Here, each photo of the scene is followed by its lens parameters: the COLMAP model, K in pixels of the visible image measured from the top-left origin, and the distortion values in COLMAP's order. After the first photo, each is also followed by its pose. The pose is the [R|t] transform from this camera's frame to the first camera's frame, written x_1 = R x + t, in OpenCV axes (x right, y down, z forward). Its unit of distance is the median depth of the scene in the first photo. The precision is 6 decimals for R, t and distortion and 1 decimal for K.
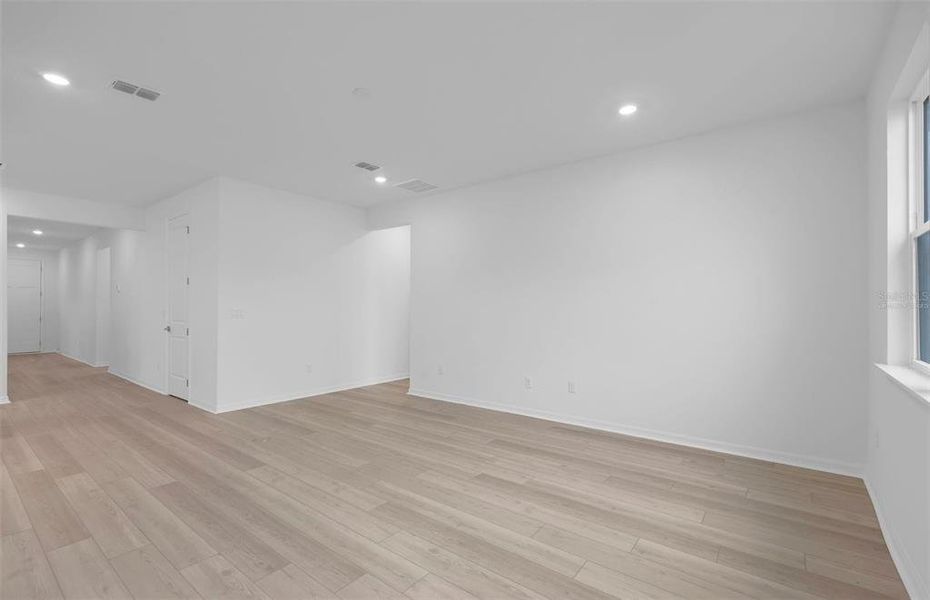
lens RADIAL K [[422.1, 0, 454.5], [0, 422.1, 302.1], [0, 0, 1]] dist [0.000120, -0.000041]
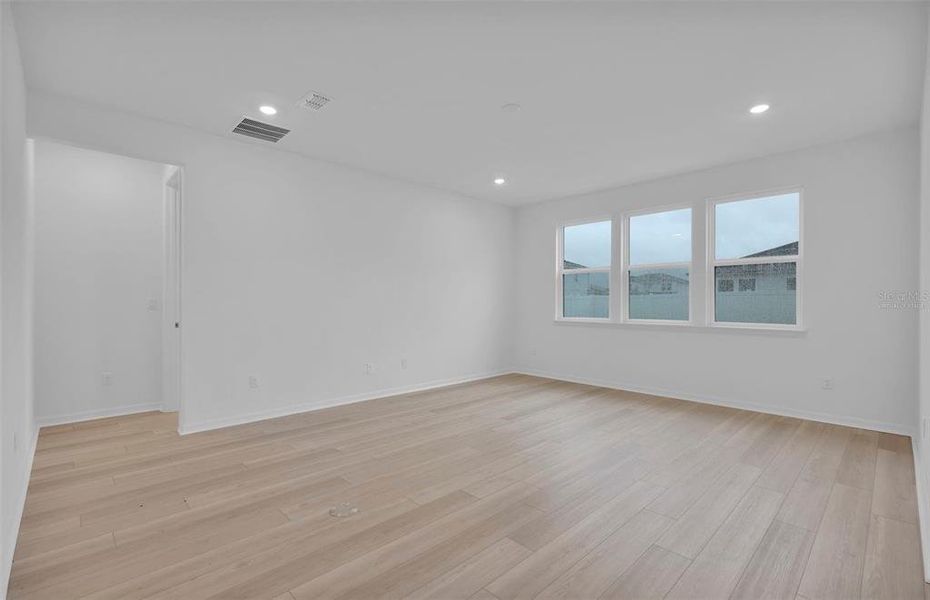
lens RADIAL K [[422.1, 0, 454.5], [0, 422.1, 302.1], [0, 0, 1]] dist [0.000120, -0.000041]
pose [[0.143384, -0.009101, 0.989625, -1.064560], [-0.010535, 0.999887, 0.010722, 0.001070], [-0.989611, -0.011963, 0.143272, 0.746516]]
